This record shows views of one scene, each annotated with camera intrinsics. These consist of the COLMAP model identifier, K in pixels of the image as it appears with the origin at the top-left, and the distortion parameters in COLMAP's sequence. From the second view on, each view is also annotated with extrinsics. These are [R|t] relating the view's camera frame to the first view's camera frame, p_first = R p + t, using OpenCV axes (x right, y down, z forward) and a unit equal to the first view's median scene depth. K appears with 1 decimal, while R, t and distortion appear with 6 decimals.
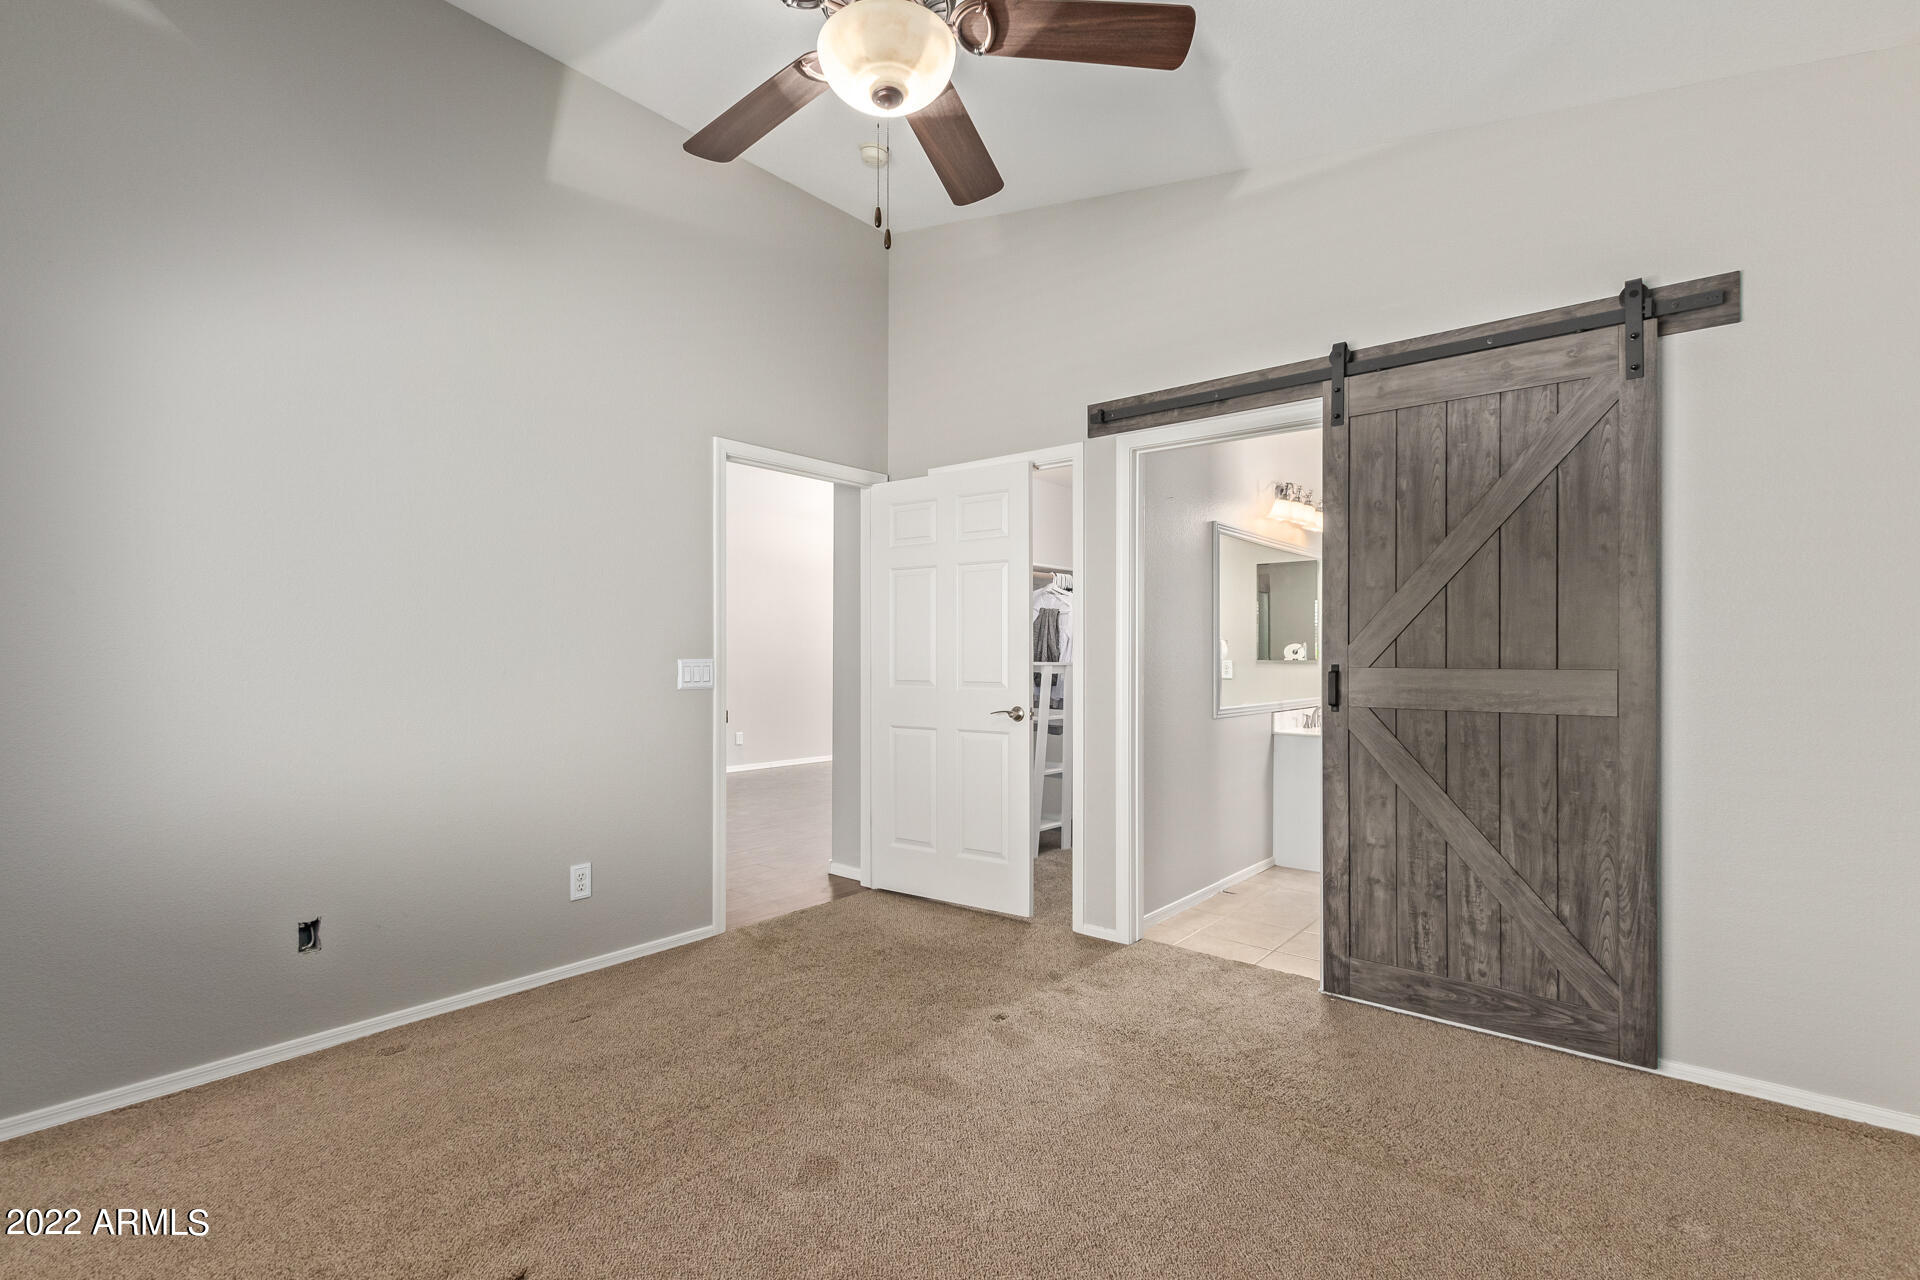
lens RADIAL K [[900.9, 0, 950.9], [0, 900.9, 645.7], [0, 0, 1]] dist [0.005250, -0.001775]
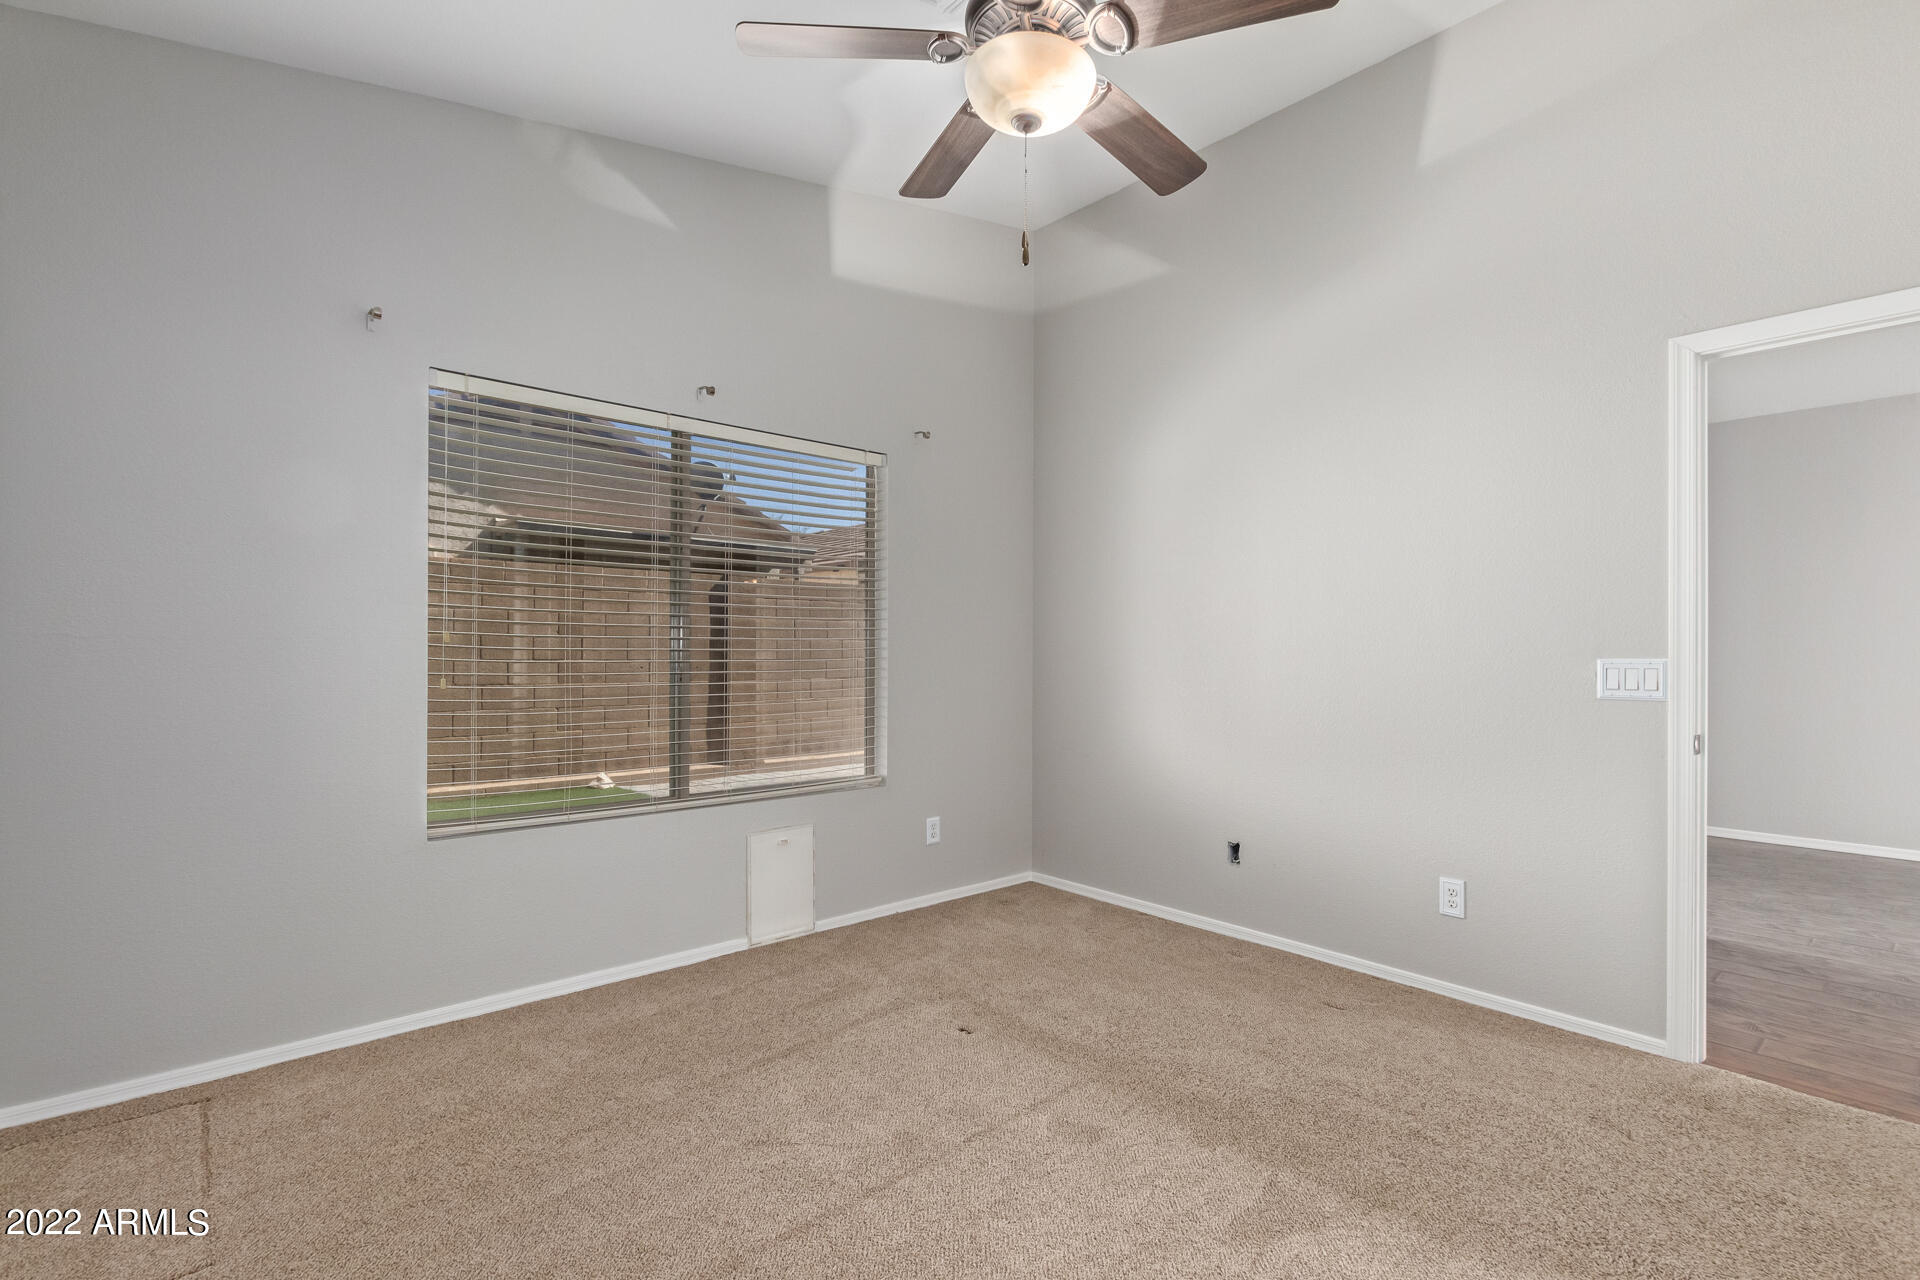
lens RADIAL K [[900.9, 0, 956.2], [0, 900.9, 642.7], [0, 0, 1]] dist [0.005250, -0.001775]
pose [[-0.172386, -0.010272, -0.984976, 0.630834], [0.003176, 0.999935, -0.010984, 0.009940], [0.985024, -0.005022, -0.172342, 0.704699]]
